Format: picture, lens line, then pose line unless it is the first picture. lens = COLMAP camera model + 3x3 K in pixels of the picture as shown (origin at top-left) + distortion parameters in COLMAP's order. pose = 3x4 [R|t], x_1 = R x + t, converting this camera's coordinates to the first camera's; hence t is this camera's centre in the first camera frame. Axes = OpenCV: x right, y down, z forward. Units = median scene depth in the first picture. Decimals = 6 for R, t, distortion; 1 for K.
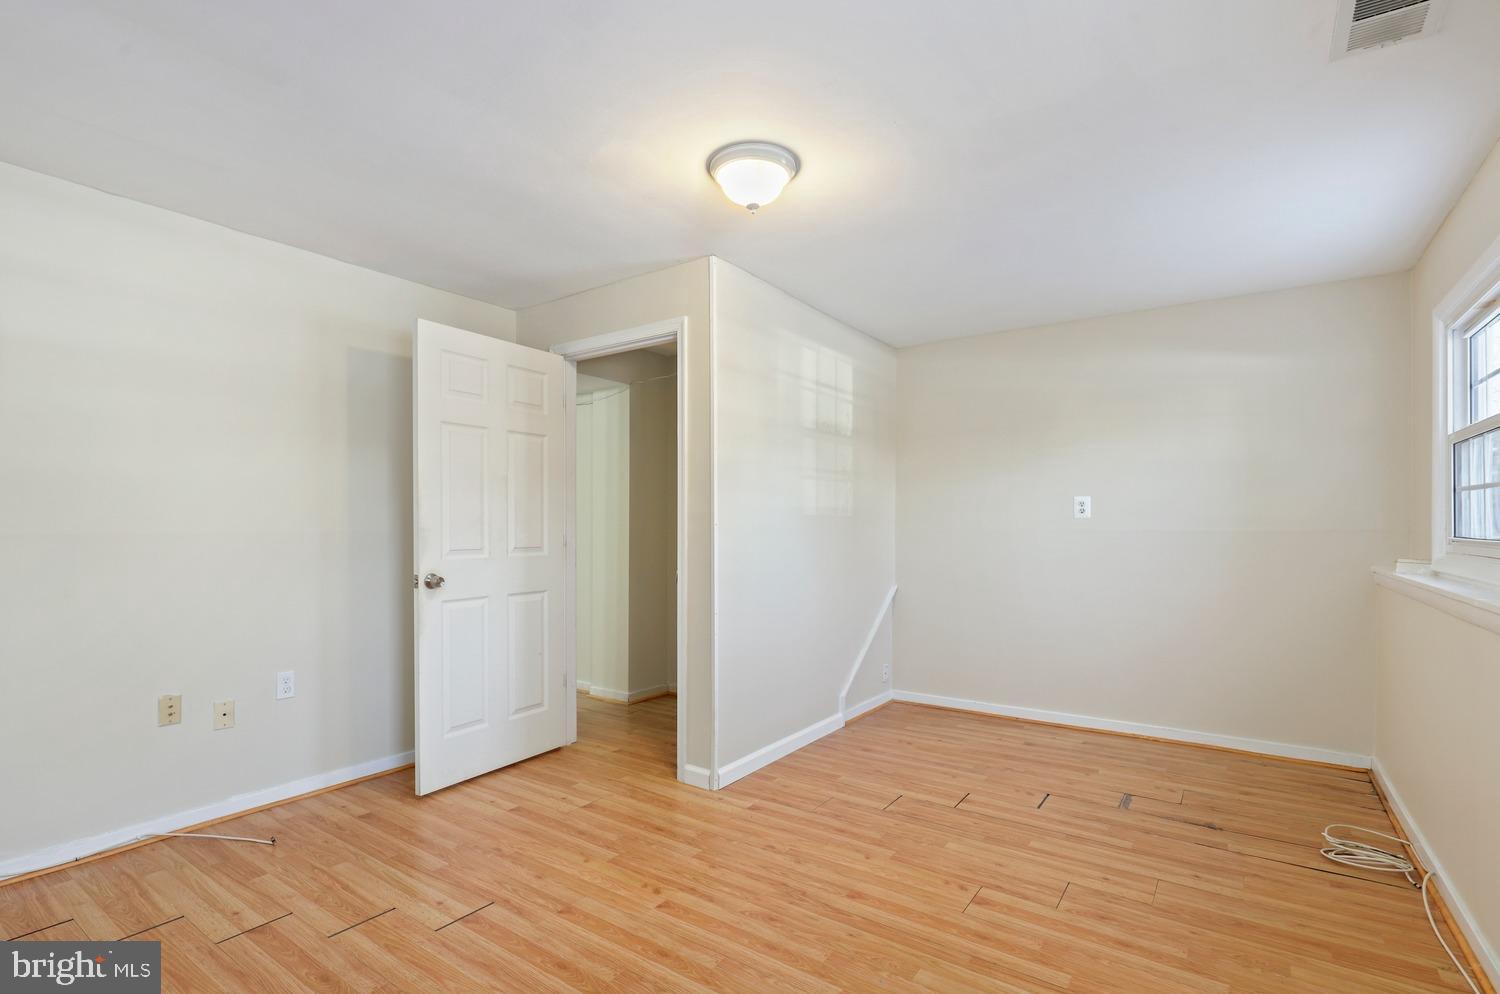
lens RADIAL K [[700.7, 0, 735.8], [0, 700.7, 523.3], [0, 0, 1]] dist [-0.002130, 0.000850]
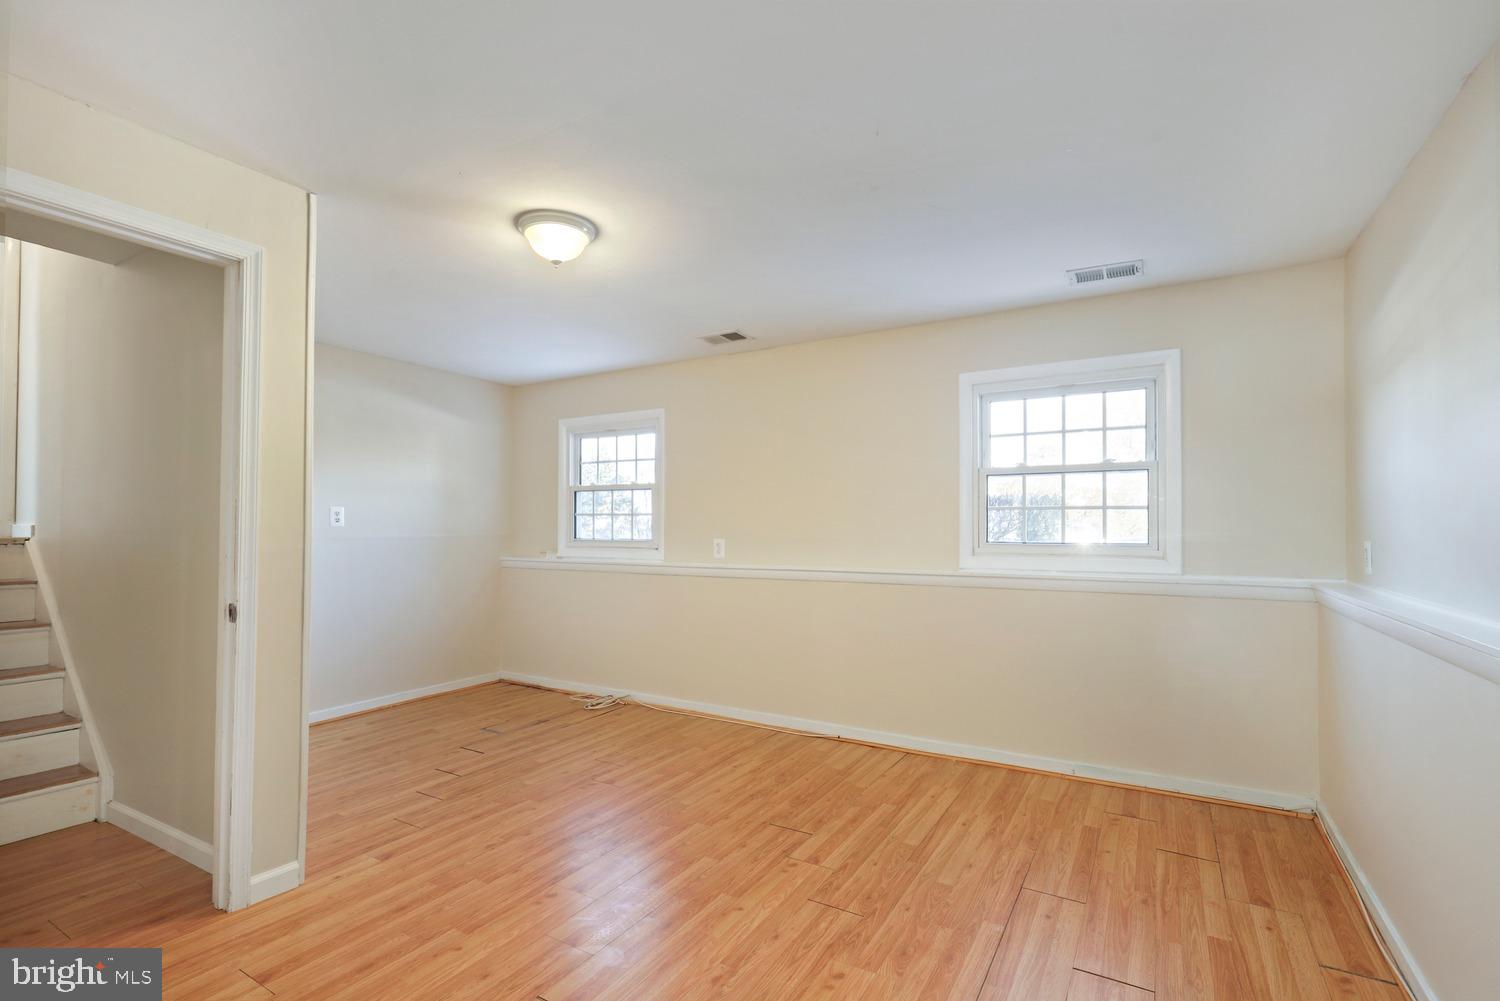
lens RADIAL K [[700.7, 0, 749.9], [0, 700.7, 509.9], [0, 0, 1]] dist [-0.002130, 0.000850]
pose [[-0.081434, 0.025423, 0.996354, -0.903510], [-0.003547, 0.999661, -0.025797, -0.010158], [-0.996672, -0.005635, -0.081316, 0.615404]]
